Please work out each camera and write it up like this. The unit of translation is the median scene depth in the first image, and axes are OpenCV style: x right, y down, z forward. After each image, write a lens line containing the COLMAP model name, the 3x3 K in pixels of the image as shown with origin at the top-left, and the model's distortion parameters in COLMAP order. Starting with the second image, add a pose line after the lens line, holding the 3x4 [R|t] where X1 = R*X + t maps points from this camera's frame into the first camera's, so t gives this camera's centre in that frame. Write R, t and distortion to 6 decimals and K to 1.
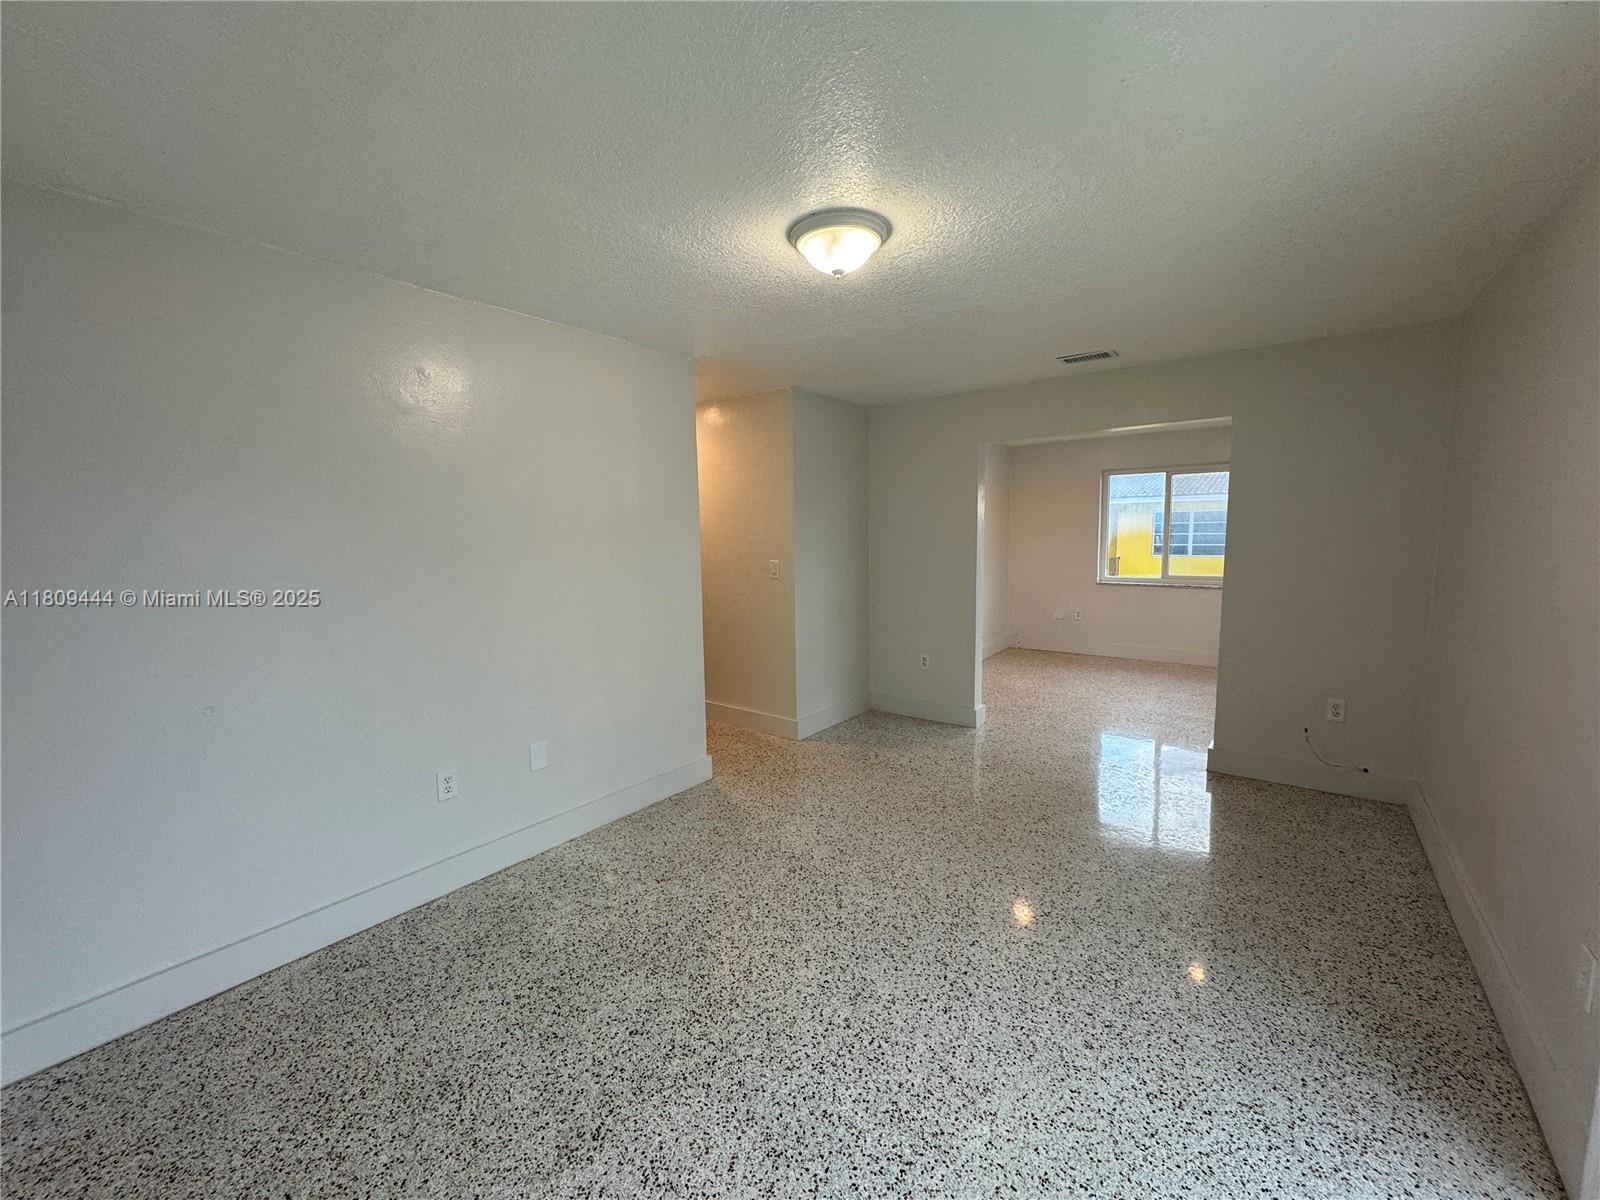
lens RADIAL K [[637.7, 0, 797.3], [0, 637.7, 597.4], [0, 0, 1]] dist [-0.004515, 0.000559]
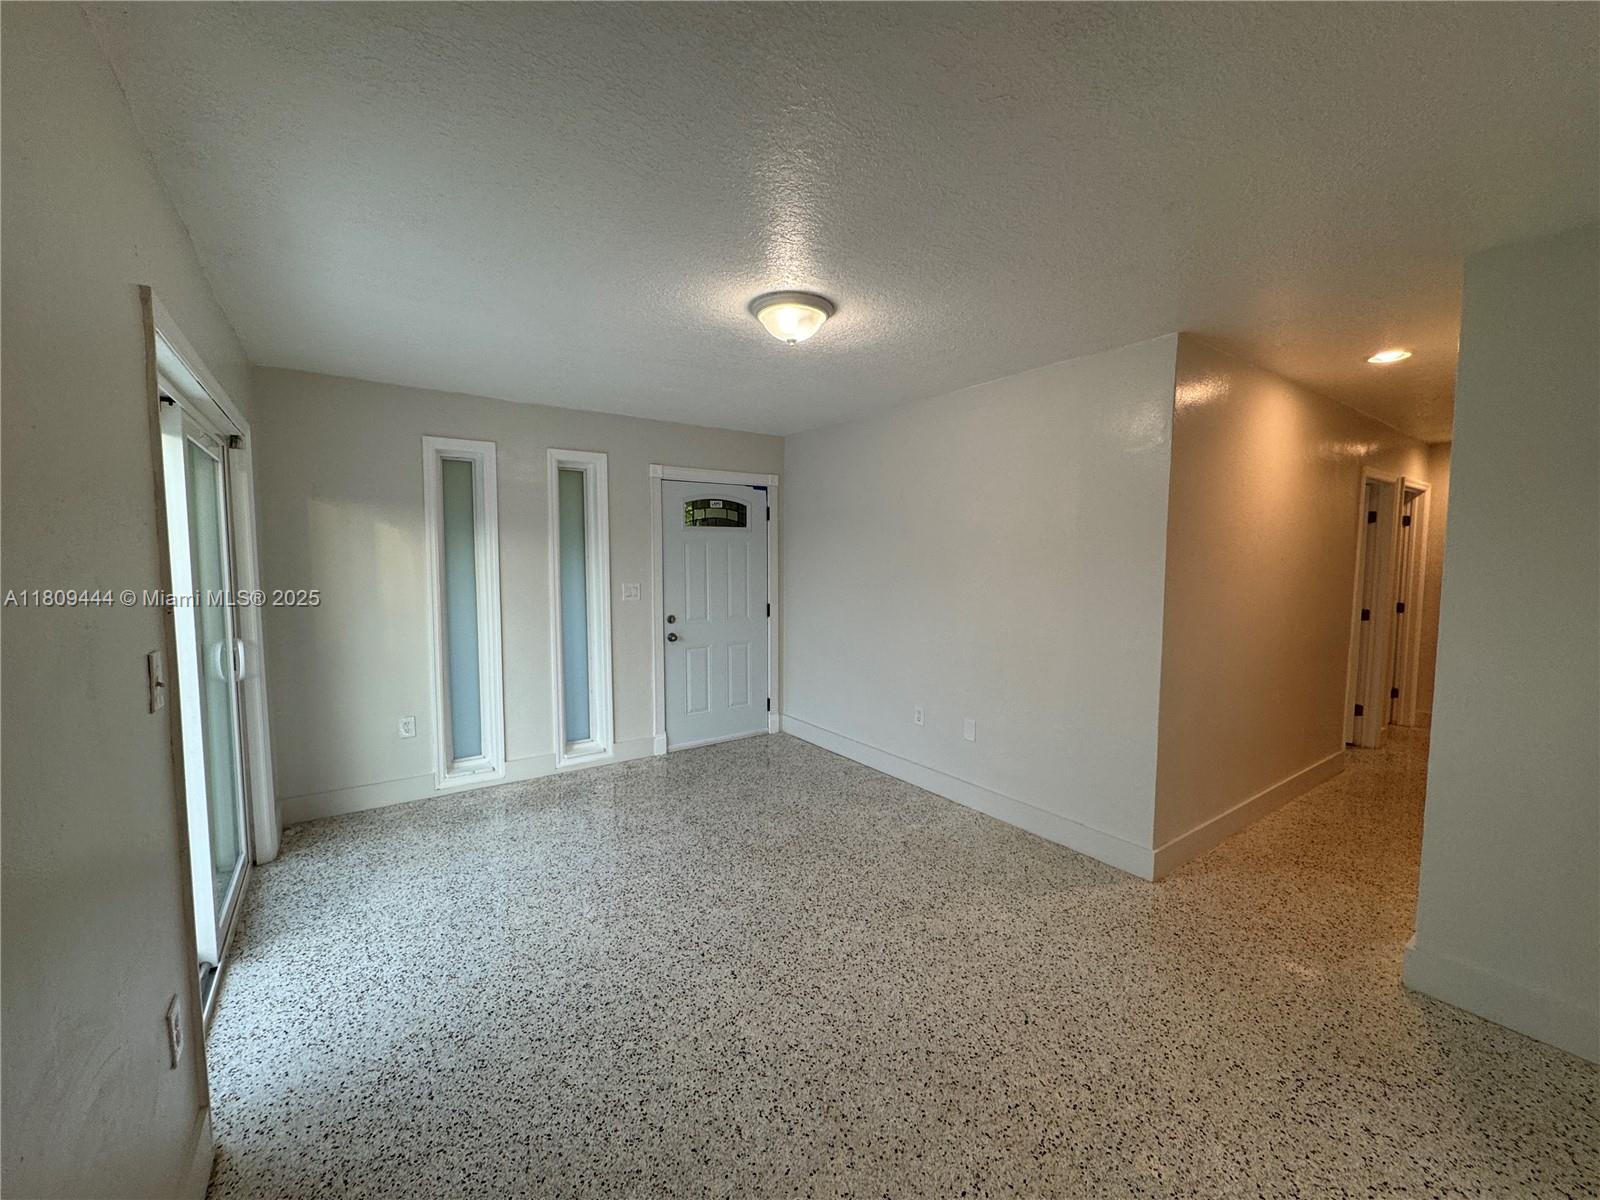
lens RADIAL K [[637.7, 0, 800.0], [0, 637.7, 600.0], [0, 0, 1]] dist [-0.004515, 0.000559]
pose [[-0.286340, 0.083352, -0.954496, 1.146034], [-0.100156, 0.988147, 0.116336, -0.156064], [0.952879, 0.128910, -0.274597, 1.298956]]
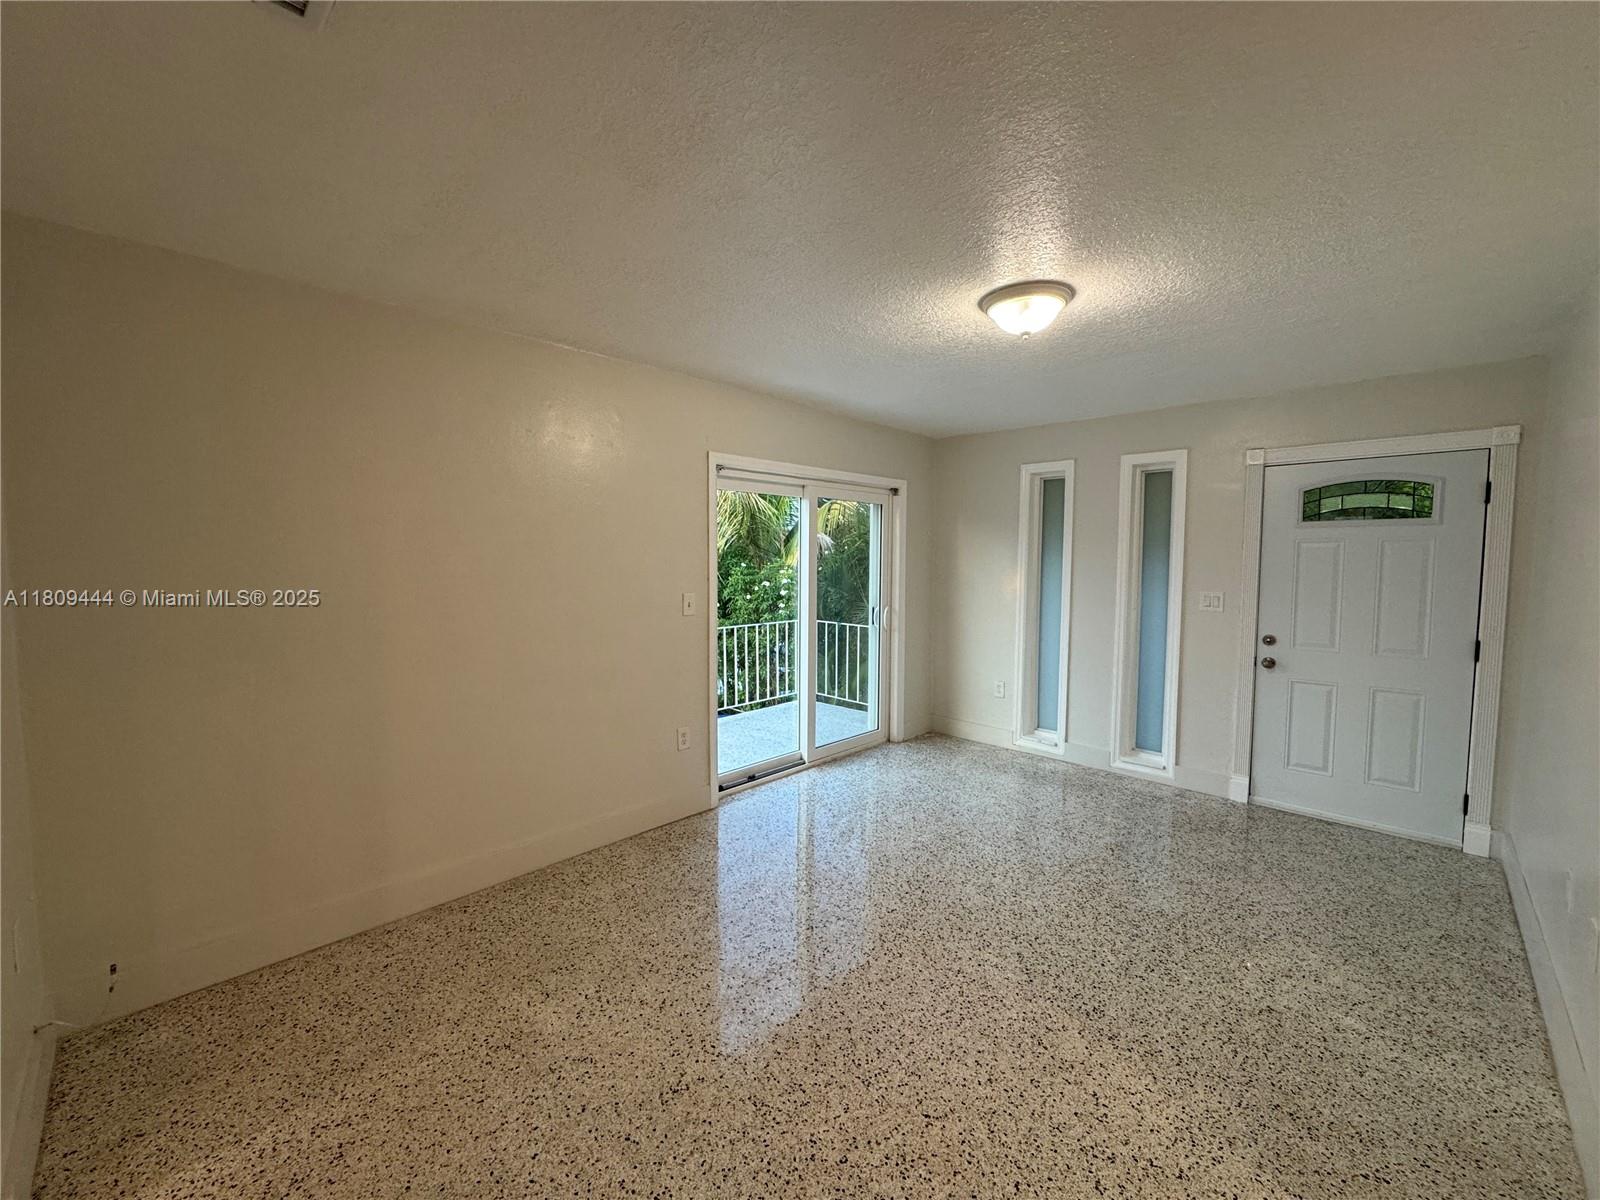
lens RADIAL K [[637.7, 0, 798.4], [0, 637.7, 600.9], [0, 0, 1]] dist [-0.004515, 0.000559]
pose [[-0.993385, 0.002945, 0.114793, 0.313773], [0.022902, 0.984668, 0.172930, -0.224770], [-0.112524, 0.174415, -0.978222, 2.073640]]
